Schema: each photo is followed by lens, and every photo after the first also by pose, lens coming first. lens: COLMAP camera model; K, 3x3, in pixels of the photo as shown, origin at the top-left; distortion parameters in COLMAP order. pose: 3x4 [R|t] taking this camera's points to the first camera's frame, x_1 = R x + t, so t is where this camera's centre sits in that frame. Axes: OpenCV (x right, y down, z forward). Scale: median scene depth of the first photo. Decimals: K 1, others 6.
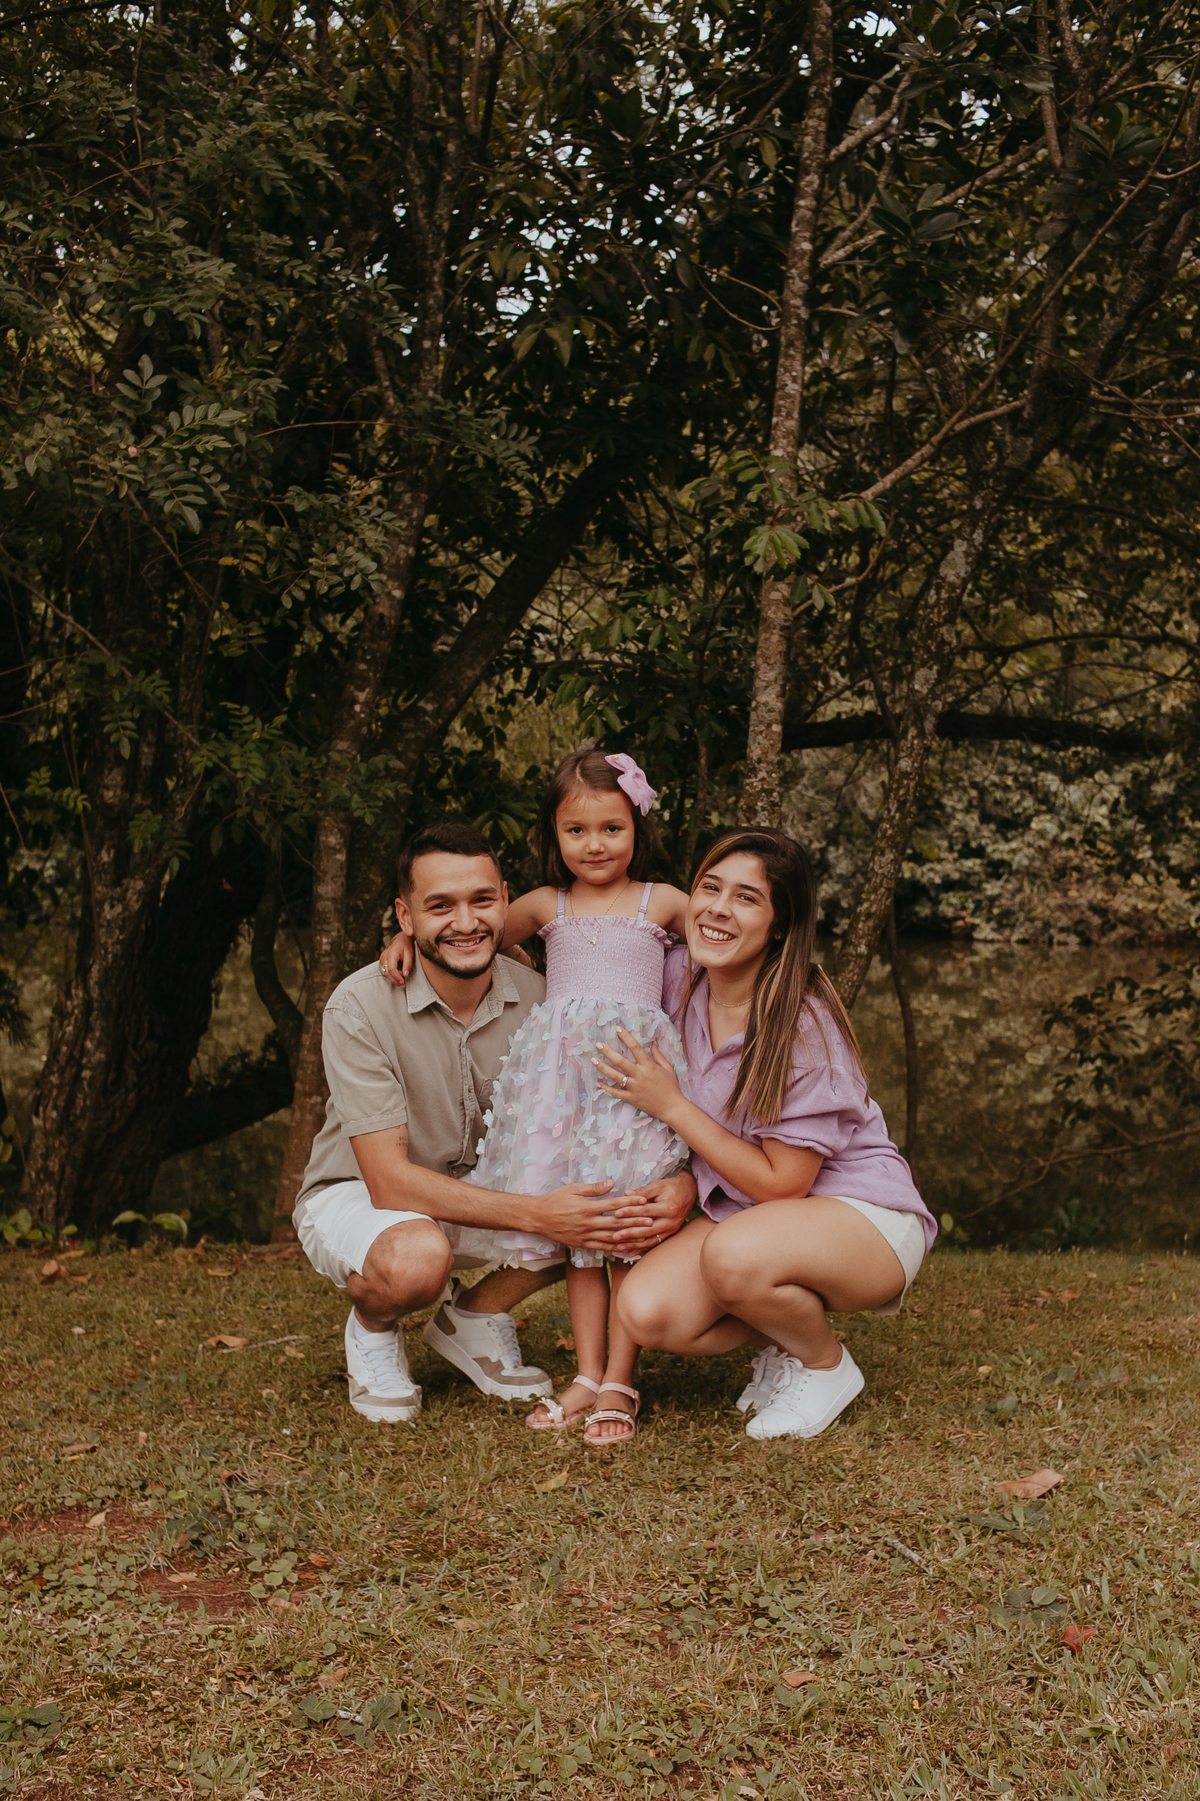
lens RADIAL K [[1715.7, 0, 587.3], [0, 1715.7, 922.3], [0, 0, 1]] dist [-0.126878, 0.014076]
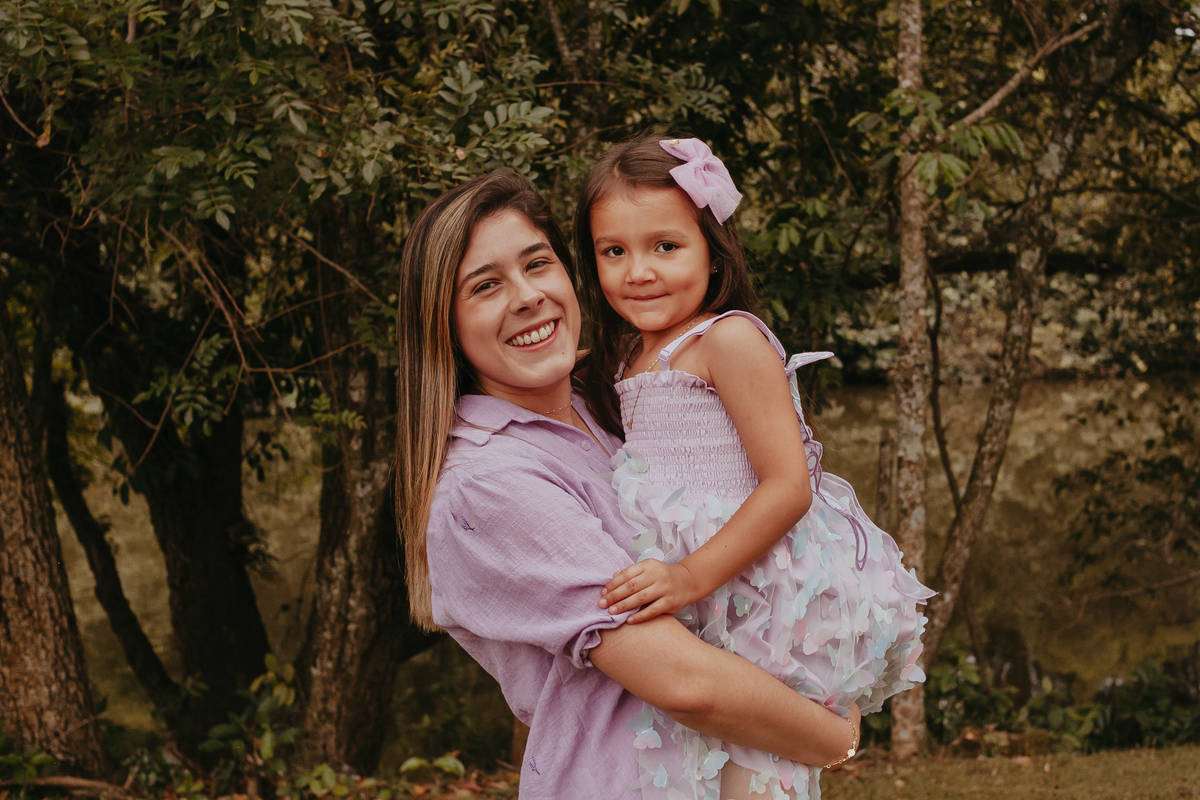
lens RADIAL K [[1245.3, 0, 603.6], [0, 1245.3, 352.3], [0, 0, 1]] dist [-0.124893, 0.020660]
pose [[0.997819, -0.066007, 0.001123, -0.111667], [0.066015, 0.997548, -0.023243, -0.077337], [0.000414, 0.023266, 0.999729, 0.129111]]
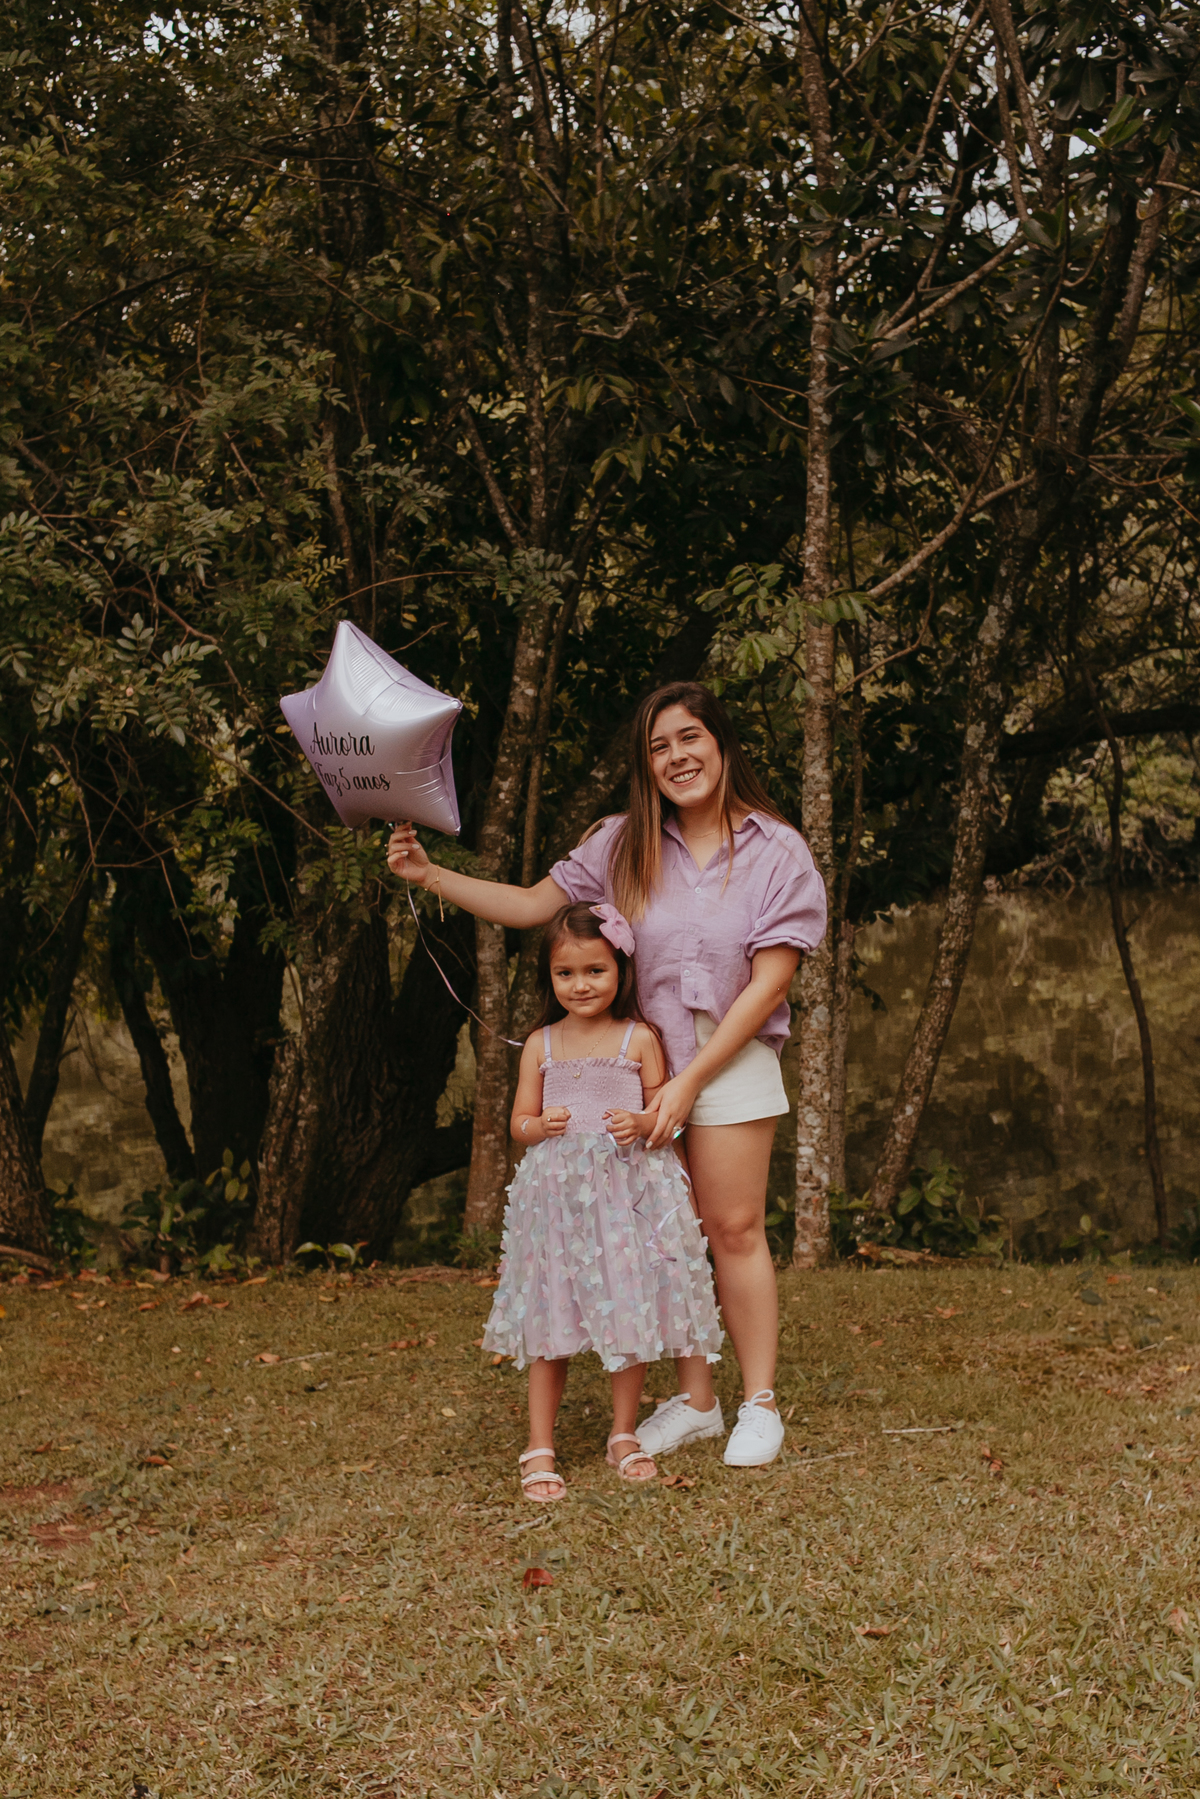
lens RADIAL K [[1771.0, 0, 709.1], [0, 1771.0, 902.5], [0, 0, 1]] dist [-0.134663, -0.002763]
pose [[0.974288, -0.066657, -0.215218, 0.271175], [0.069148, 0.997598, 0.004059, -0.052836], [0.214431, -0.018837, 0.976558, -0.141860]]
